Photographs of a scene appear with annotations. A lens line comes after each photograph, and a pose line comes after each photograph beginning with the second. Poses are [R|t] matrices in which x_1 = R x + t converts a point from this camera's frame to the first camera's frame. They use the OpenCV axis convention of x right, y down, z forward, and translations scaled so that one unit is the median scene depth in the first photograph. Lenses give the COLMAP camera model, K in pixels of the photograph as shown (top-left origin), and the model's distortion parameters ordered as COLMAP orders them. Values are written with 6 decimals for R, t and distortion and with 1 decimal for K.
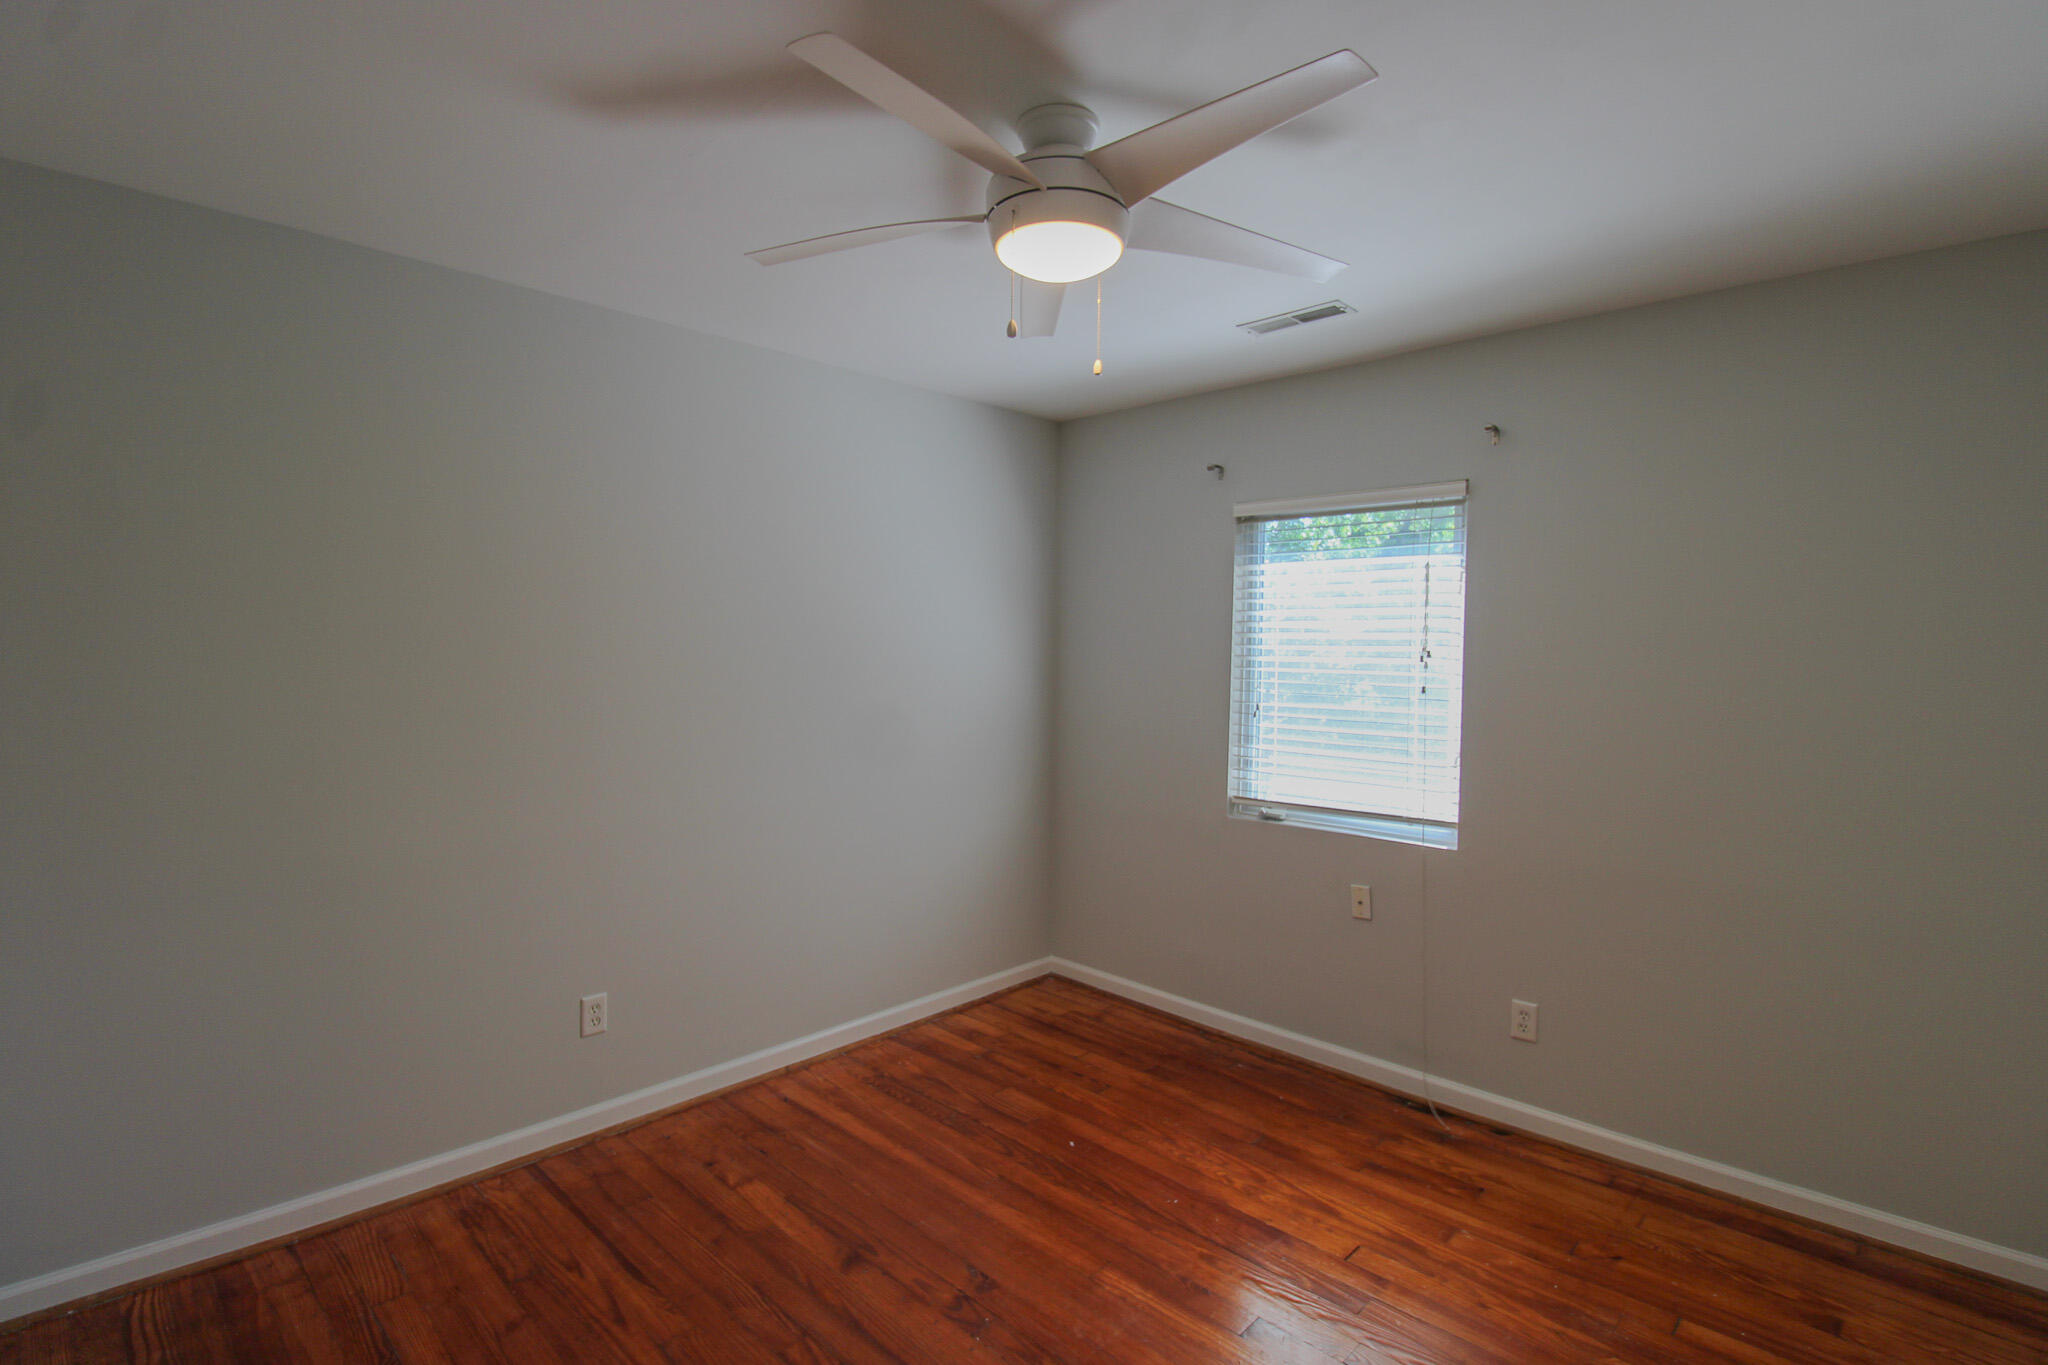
lens RADIAL K [[981.3, 0, 1035.3], [0, 981.3, 664.2], [0, 0, 1]] dist [-0.018287, -0.007940]
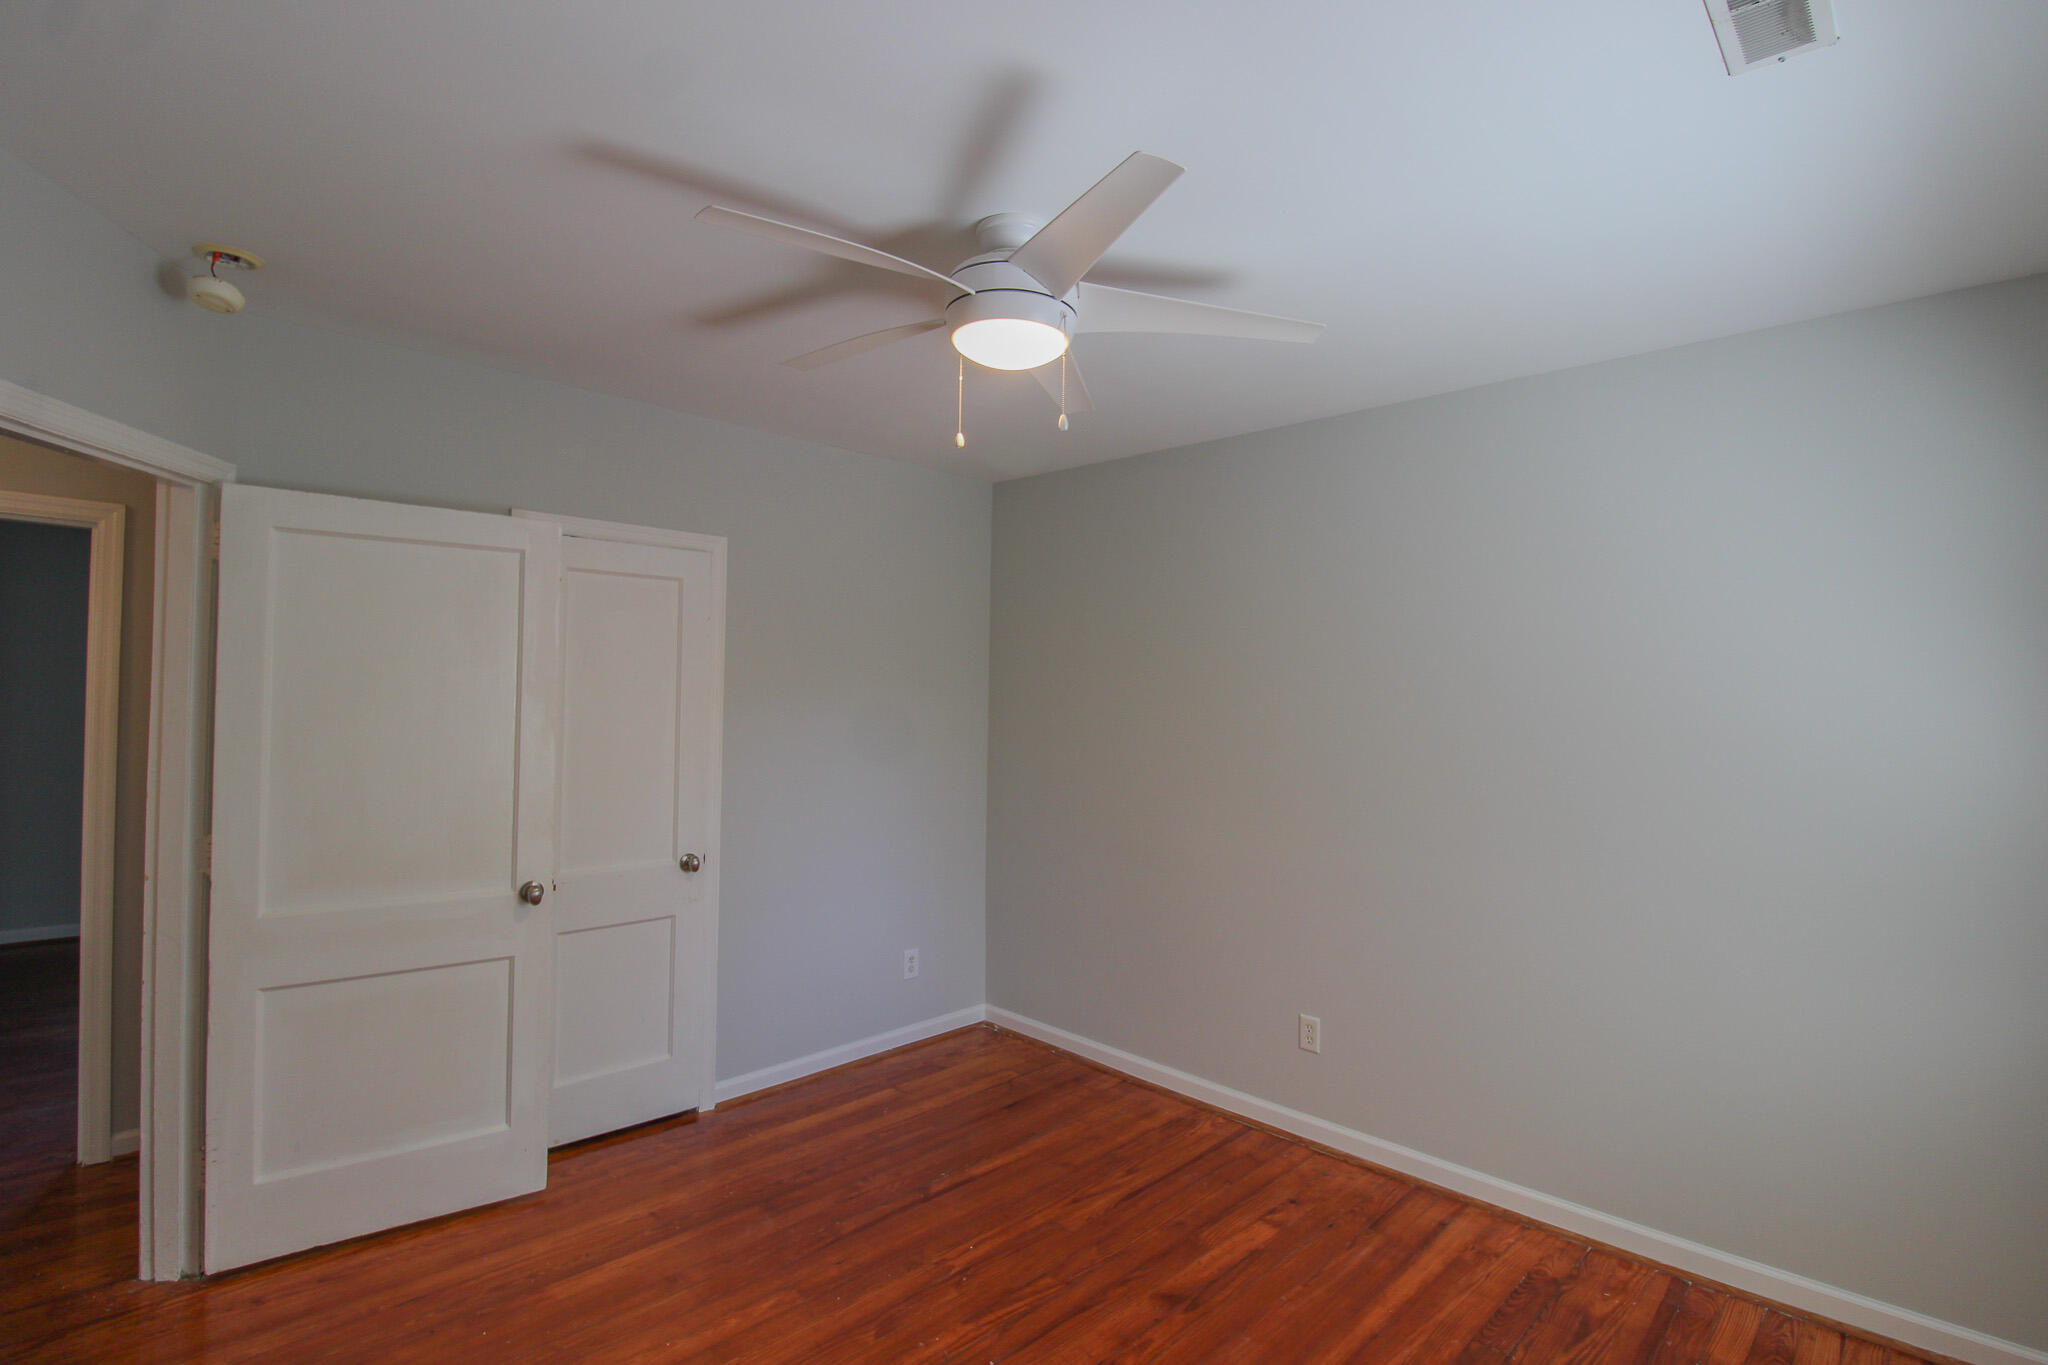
lens RADIAL K [[981.3, 0, 1029.5], [0, 981.3, 696.8], [0, 0, 1]] dist [-0.018287, -0.007940]
pose [[-0.000711, -0.000126, -1.000000, 0.710729], [-0.046394, 0.998923, -0.000093, -0.015345], [0.998923, 0.046394, -0.000716, 0.690138]]
